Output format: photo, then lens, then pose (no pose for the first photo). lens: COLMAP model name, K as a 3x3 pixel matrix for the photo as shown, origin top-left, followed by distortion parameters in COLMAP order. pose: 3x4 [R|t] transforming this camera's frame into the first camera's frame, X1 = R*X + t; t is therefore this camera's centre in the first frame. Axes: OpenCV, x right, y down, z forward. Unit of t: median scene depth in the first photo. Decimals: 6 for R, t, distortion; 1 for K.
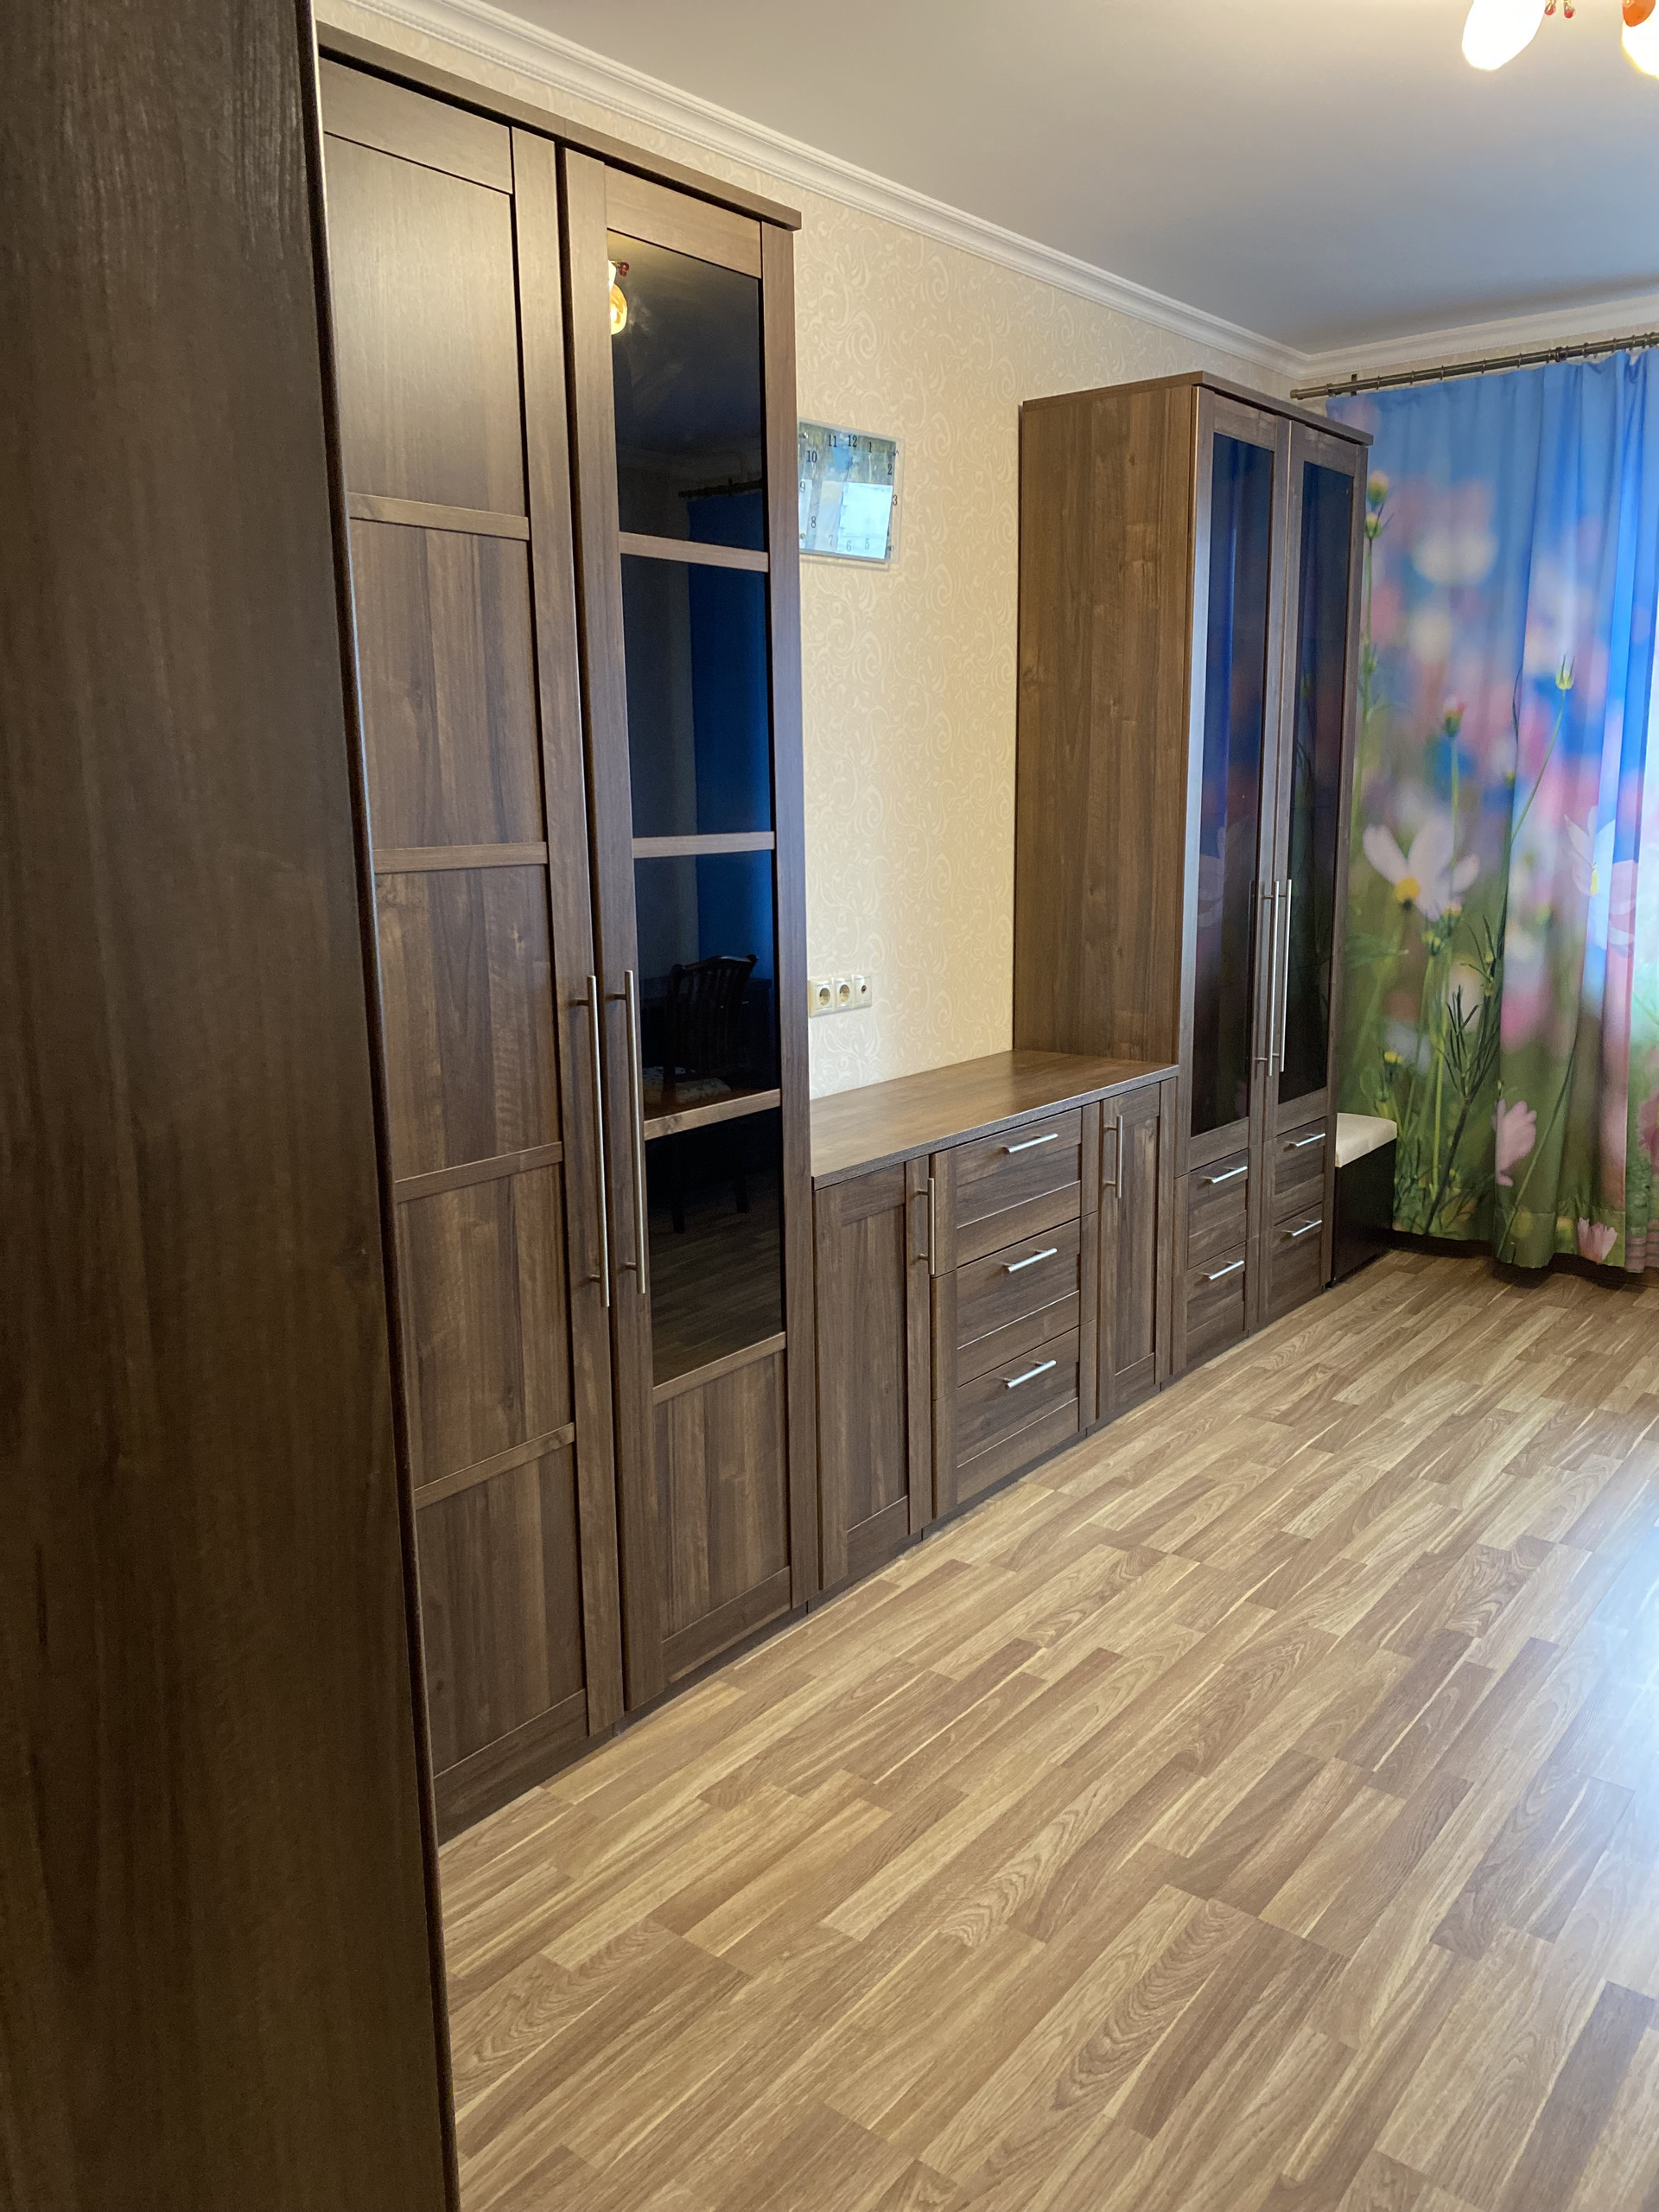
lens RADIAL K [[1688.0, 0, 833.4], [0, 1688.0, 1106.8], [0, 0, 1]] dist [0.047203, -0.064201]
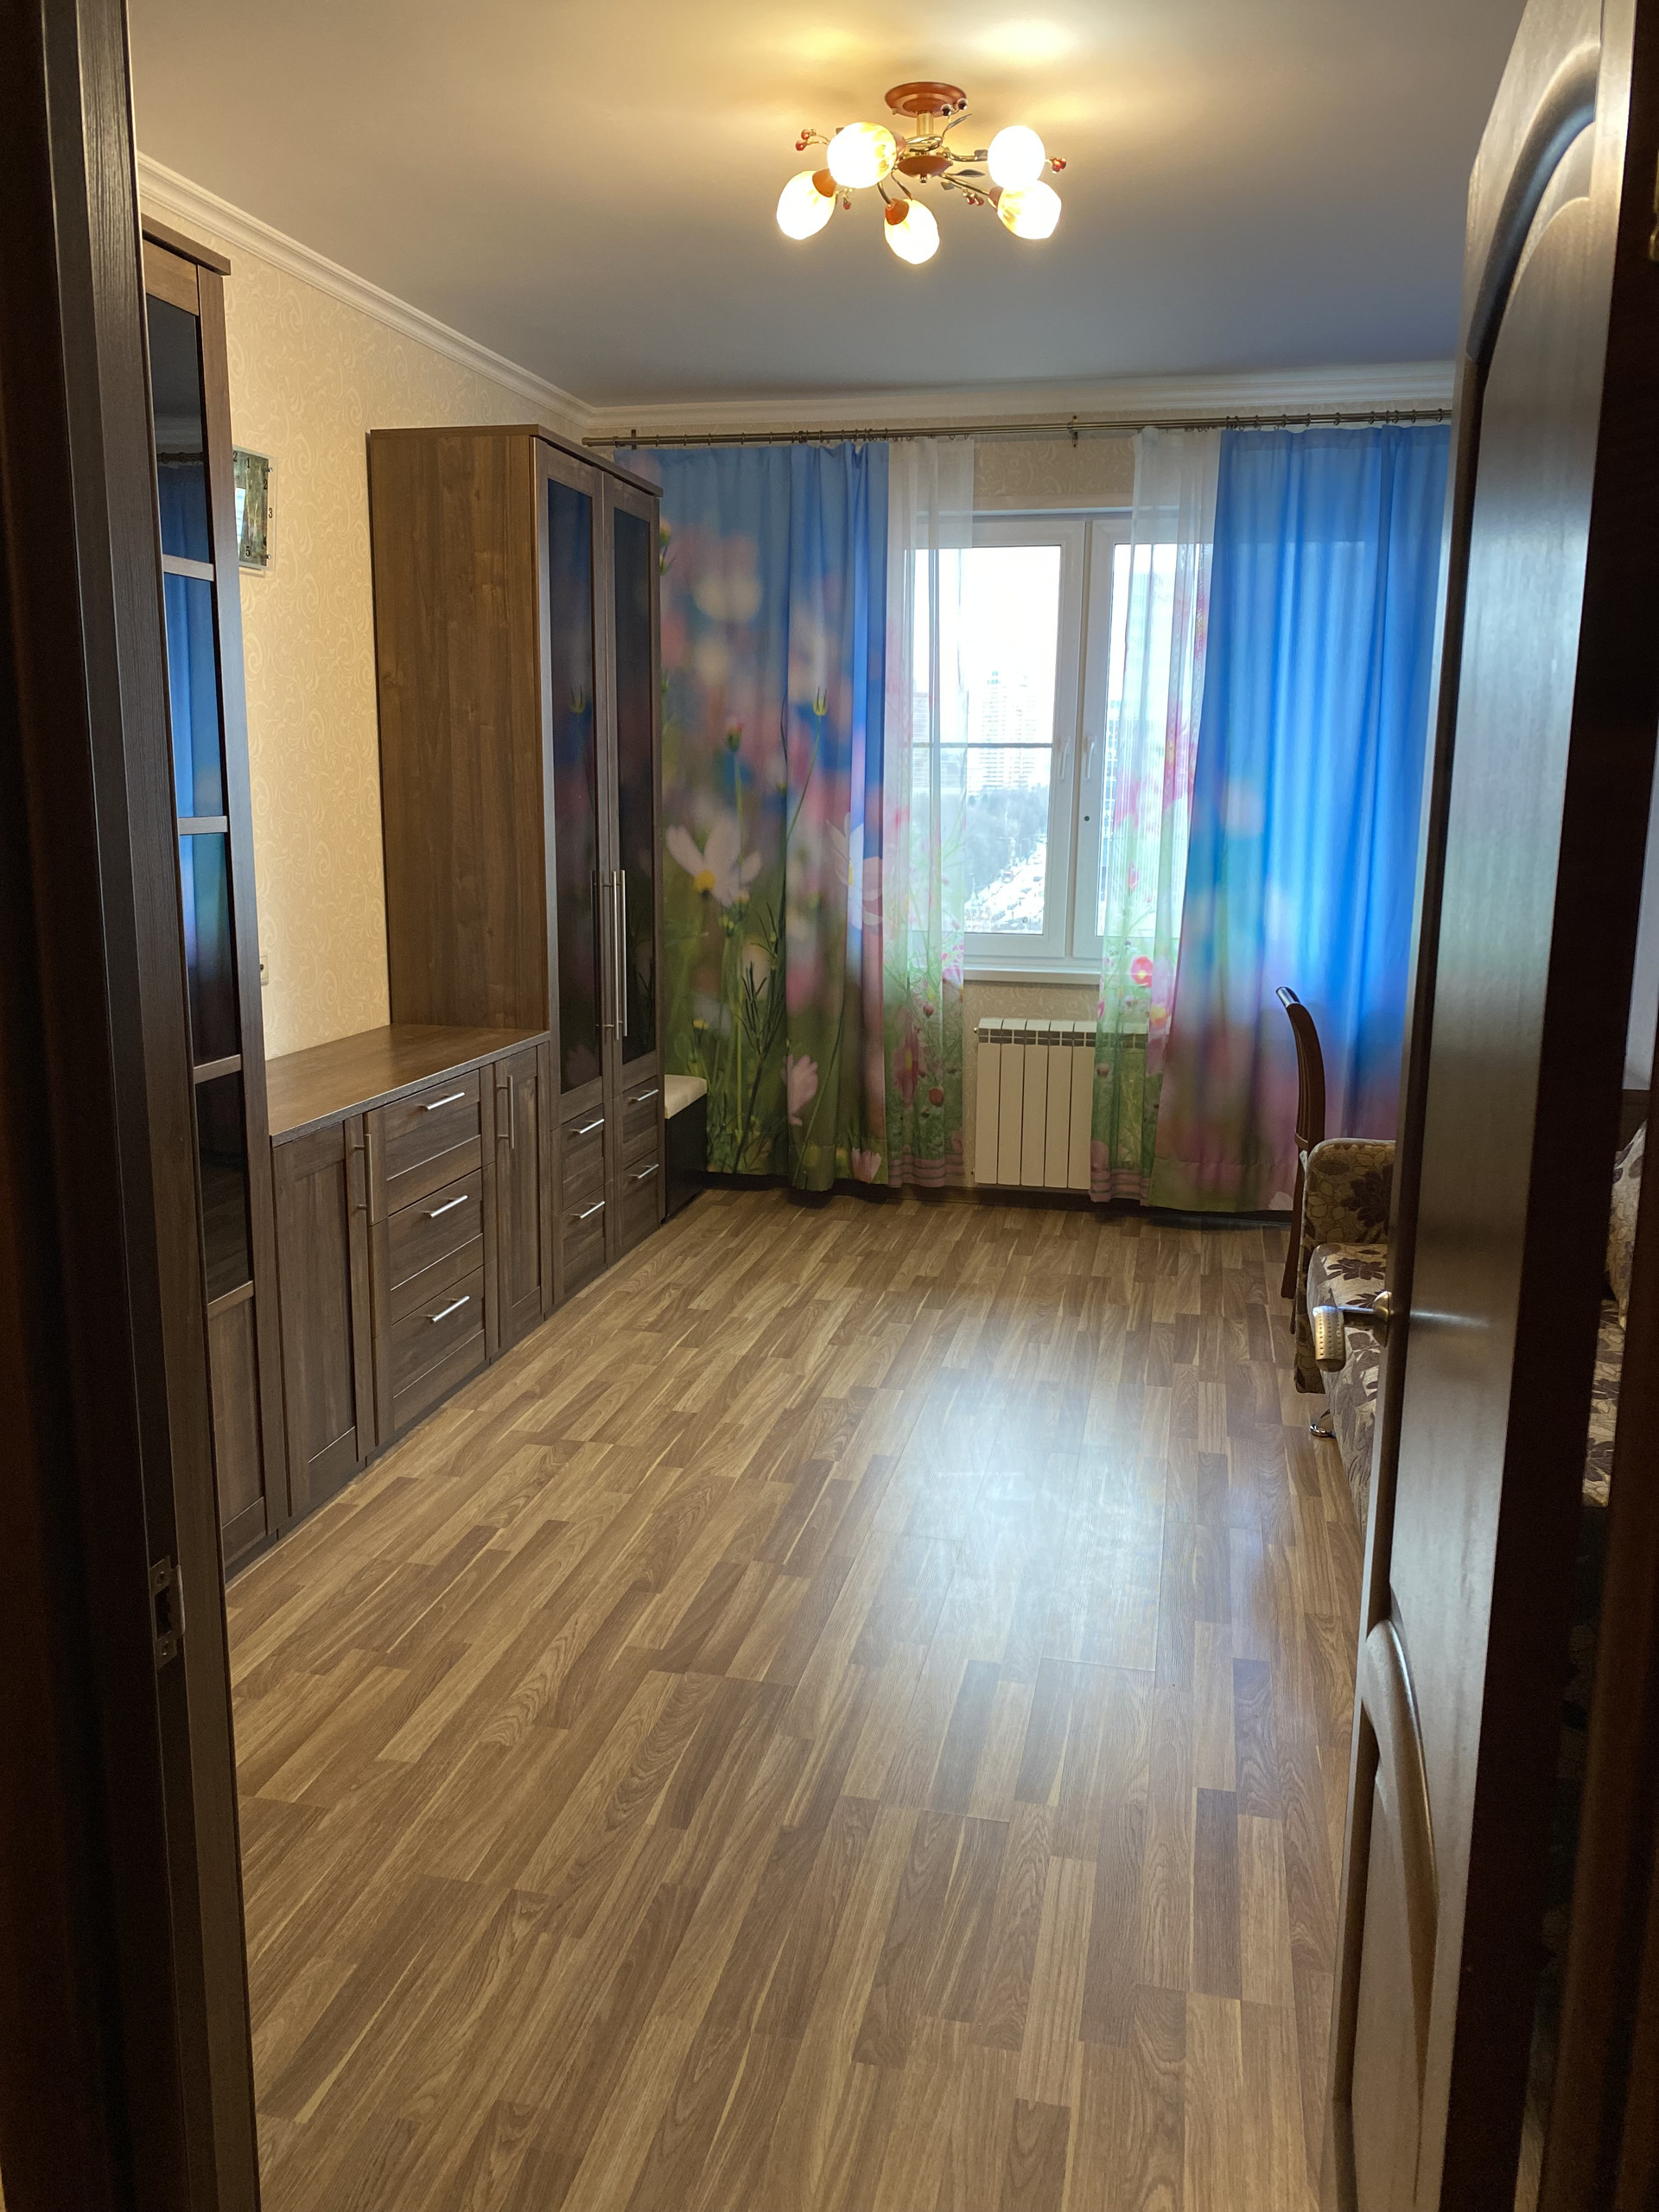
lens RADIAL K [[1688.0, 0, 829.7], [0, 1688.0, 1124.5], [0, 0, 1]] dist [0.047203, -0.064201]
pose [[0.899946, -0.061732, 0.431609, -0.131363], [0.056431, 0.998091, 0.025090, 0.021903], [-0.432334, 0.001777, 0.901712, -0.120499]]
